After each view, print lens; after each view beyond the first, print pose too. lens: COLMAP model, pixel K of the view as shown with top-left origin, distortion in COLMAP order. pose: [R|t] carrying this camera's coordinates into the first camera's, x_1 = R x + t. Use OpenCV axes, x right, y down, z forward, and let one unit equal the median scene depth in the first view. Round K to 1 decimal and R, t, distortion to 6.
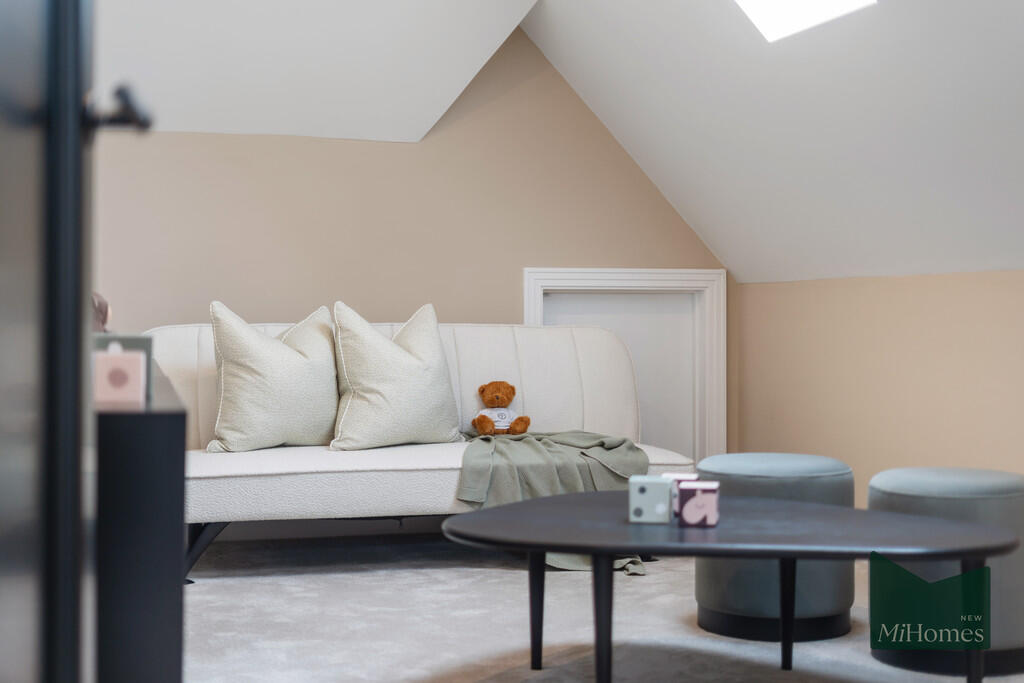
lens RADIAL K [[1520.4, 0, 511.9], [0, 1520.4, 339.8], [0, 0, 1]] dist [-0.012432, 0.000000]
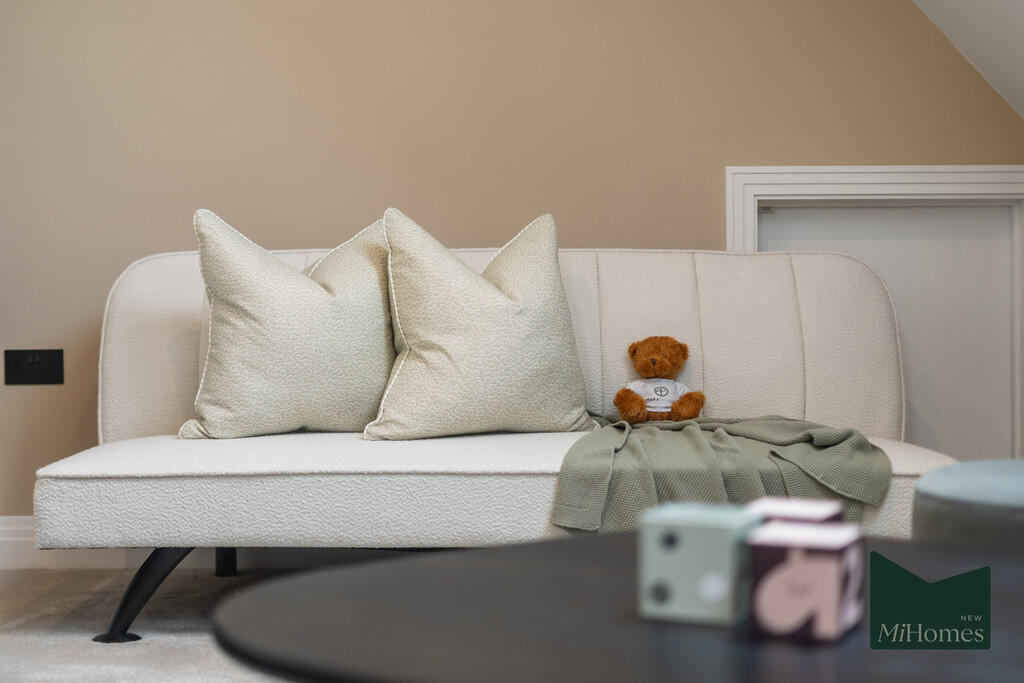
lens RADIAL K [[1471.8, 0, 486.0], [0, 1471.8, 339.4], [0, 0, 1]] dist [-0.010060, 0.000000]
pose [[0.955598, 0.000761, -0.294672, 0.108352], [-0.001195, 0.999998, -0.001293, 0.031037], [0.294670, 0.001588, 0.955598, 0.418521]]
